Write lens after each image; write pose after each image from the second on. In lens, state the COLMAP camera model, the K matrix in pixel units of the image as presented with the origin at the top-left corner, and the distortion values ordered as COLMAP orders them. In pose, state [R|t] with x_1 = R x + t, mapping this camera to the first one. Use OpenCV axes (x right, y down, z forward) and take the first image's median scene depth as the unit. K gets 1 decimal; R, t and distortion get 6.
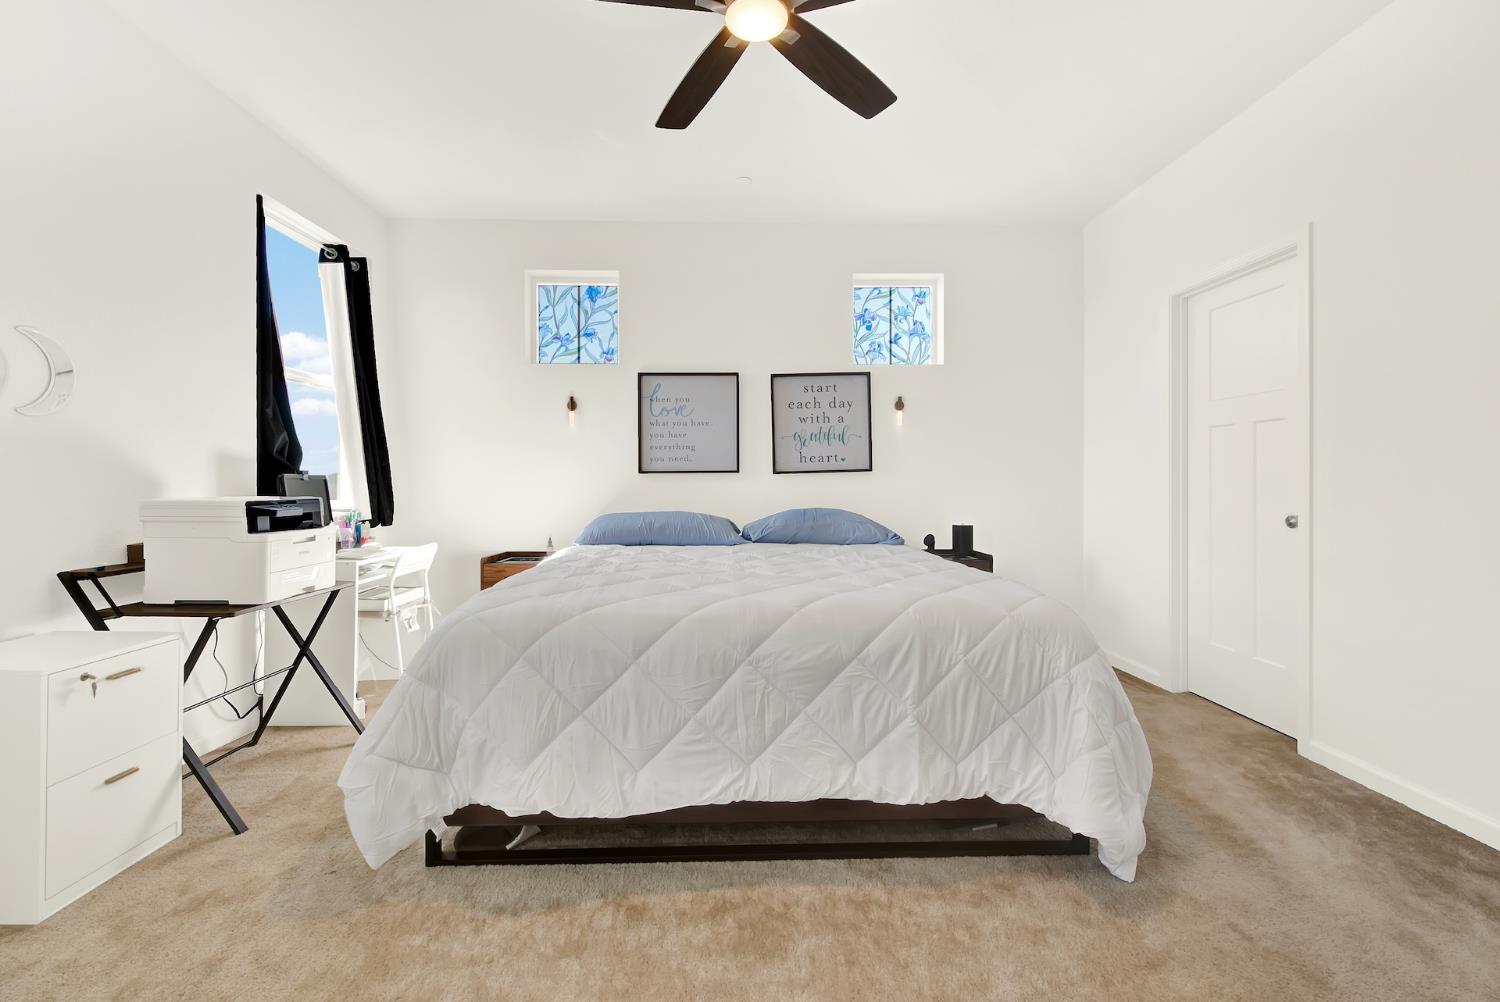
lens RADIAL K [[611.5, 0, 747.0], [0, 611.5, 487.7], [0, 0, 1]] dist [0.002677, -0.002060]
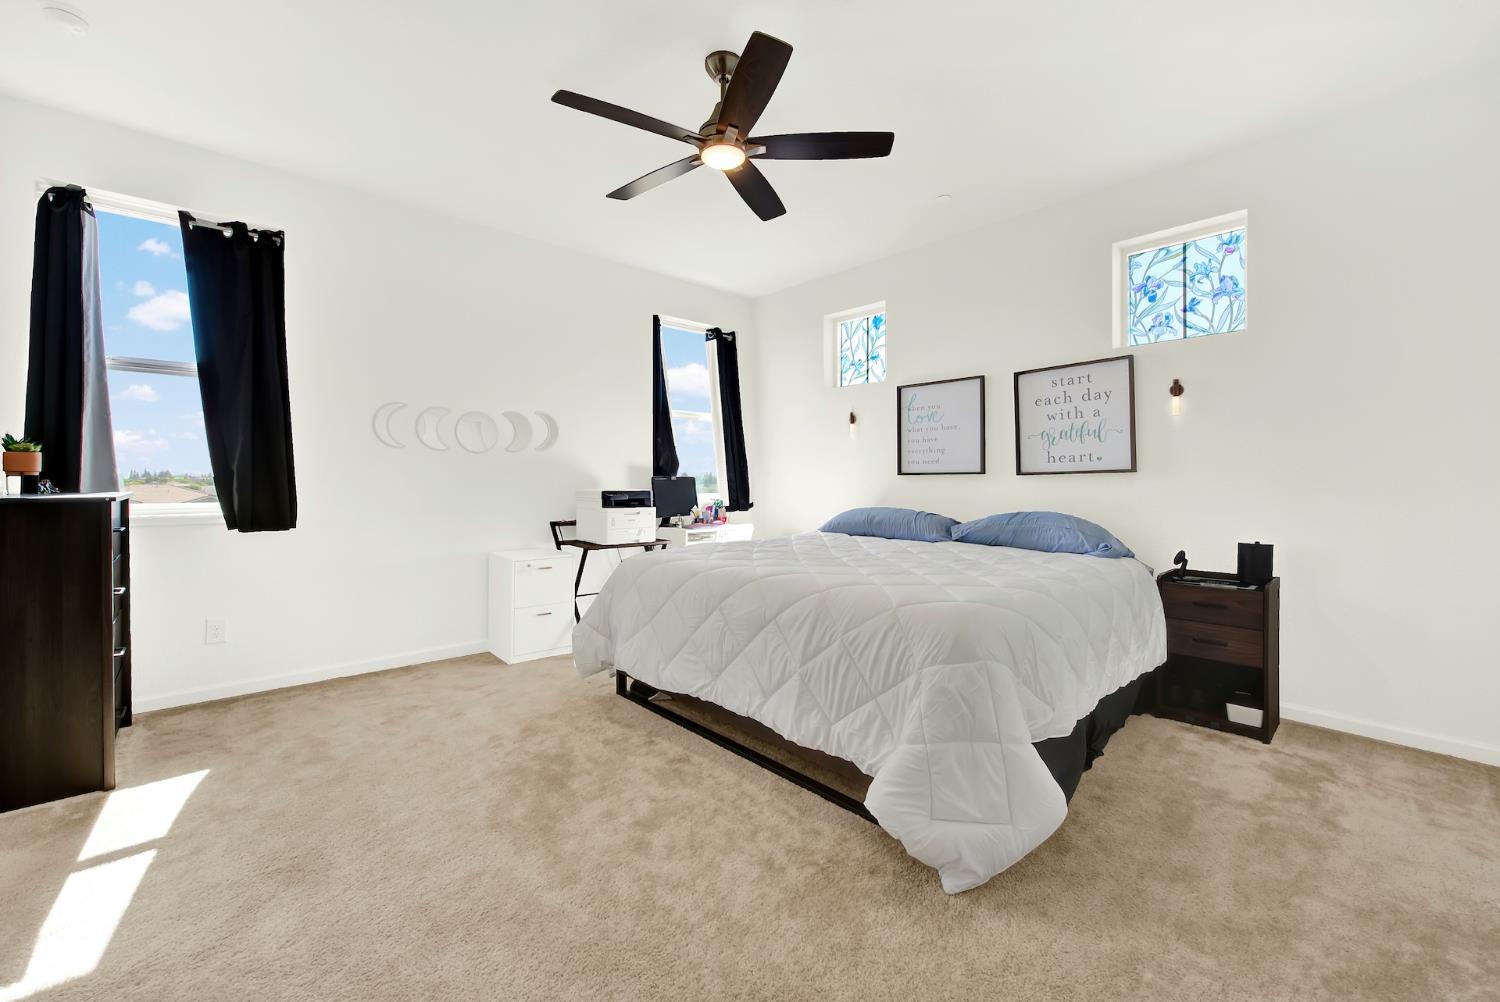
lens RADIAL K [[611.5, 0, 754.2], [0, 611.5, 488.1], [0, 0, 1]] dist [0.002677, -0.002060]
pose [[0.658691, 0.013790, -0.752287, 0.504493], [-0.012203, 0.999896, 0.007644, -0.004499], [0.752314, 0.004145, 0.658791, 0.050148]]
